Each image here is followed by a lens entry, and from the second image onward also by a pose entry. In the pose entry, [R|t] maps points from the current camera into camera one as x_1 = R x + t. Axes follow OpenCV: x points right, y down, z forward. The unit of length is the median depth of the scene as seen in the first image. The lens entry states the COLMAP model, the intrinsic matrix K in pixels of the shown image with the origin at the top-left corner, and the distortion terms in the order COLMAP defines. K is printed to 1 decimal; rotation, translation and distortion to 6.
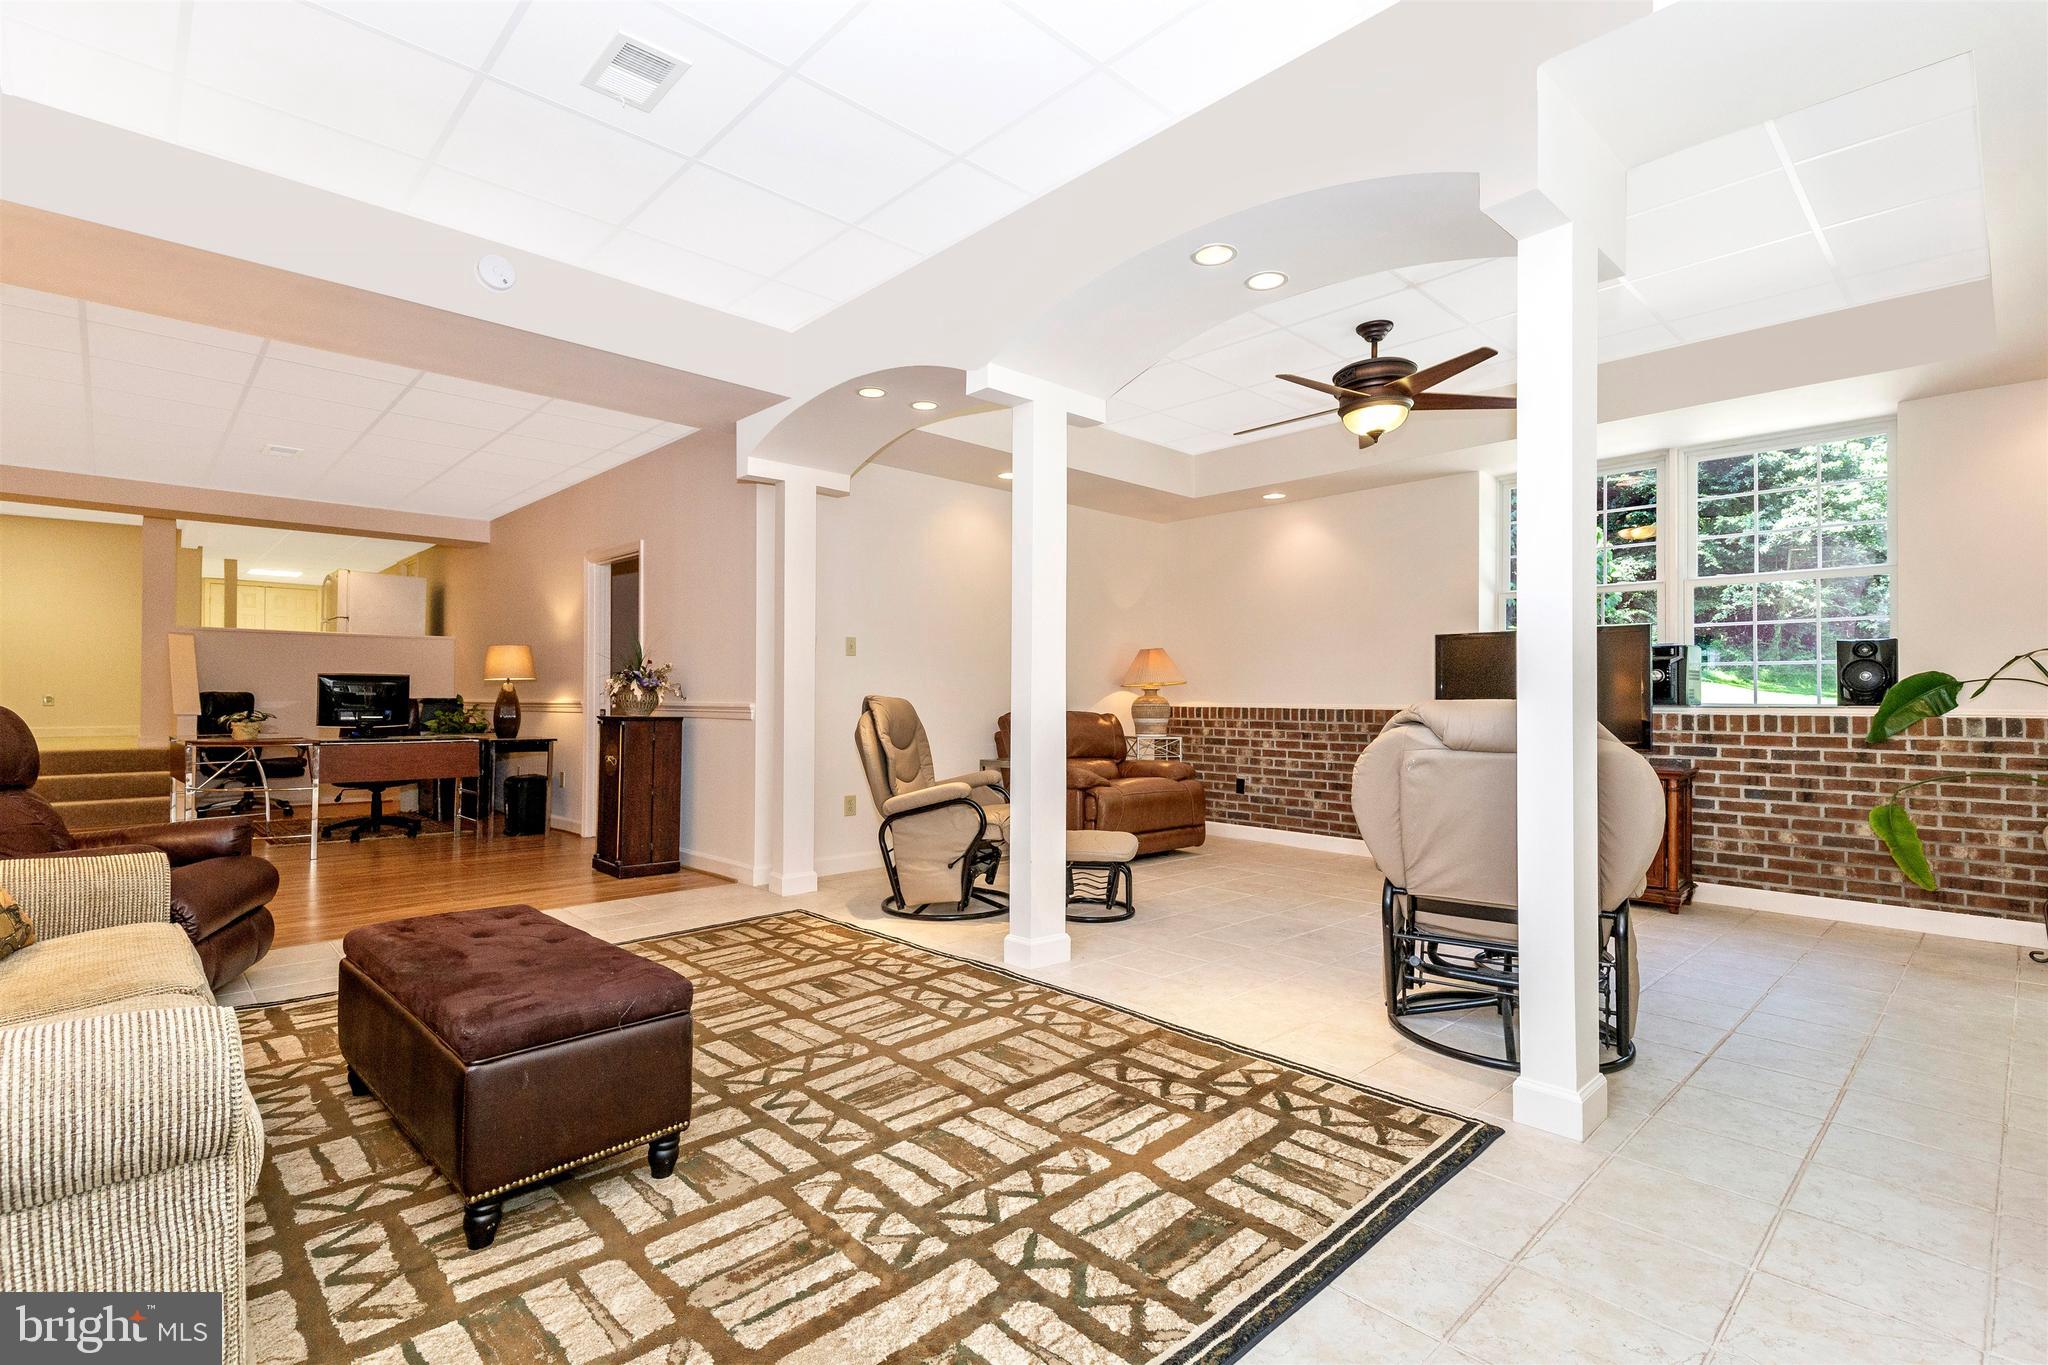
lens RADIAL K [[949.0, 0, 1024.0], [0, 949.0, 682.5], [0, 0, 1]] dist [0.031640, -0.016399]
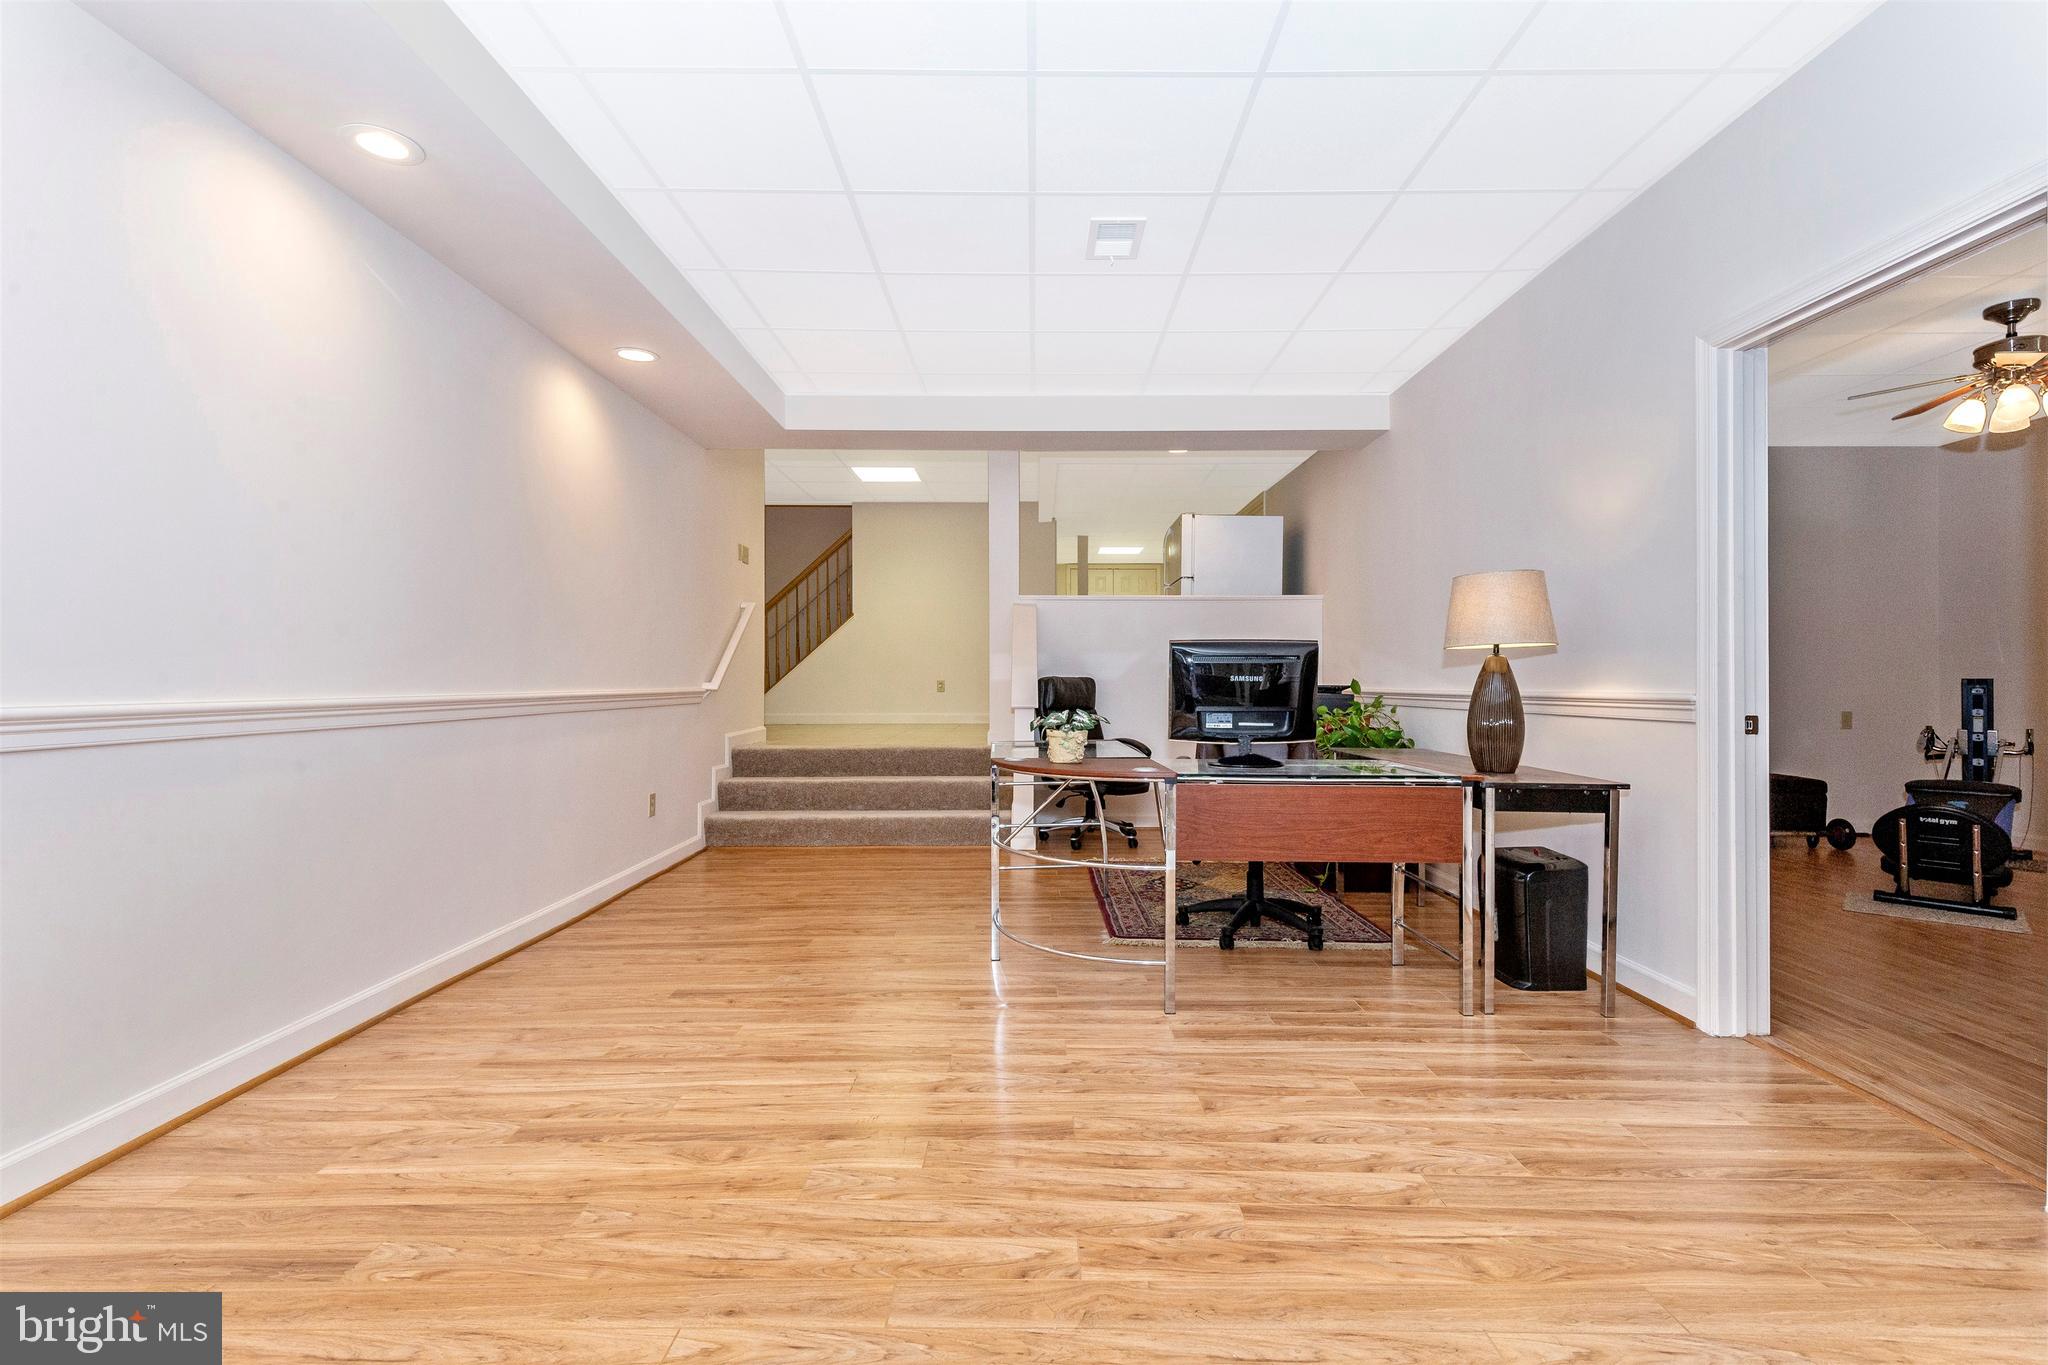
lens RADIAL K [[949.0, 0, 1024.0], [0, 949.0, 682.5], [0, 0, 1]] dist [0.031640, -0.016399]
pose [[0.718176, -0.003555, -0.695852, -0.381250], [0.013178, 0.999877, 0.008492, 0.007834], [0.695736, -0.015269, 0.718135, 0.505066]]
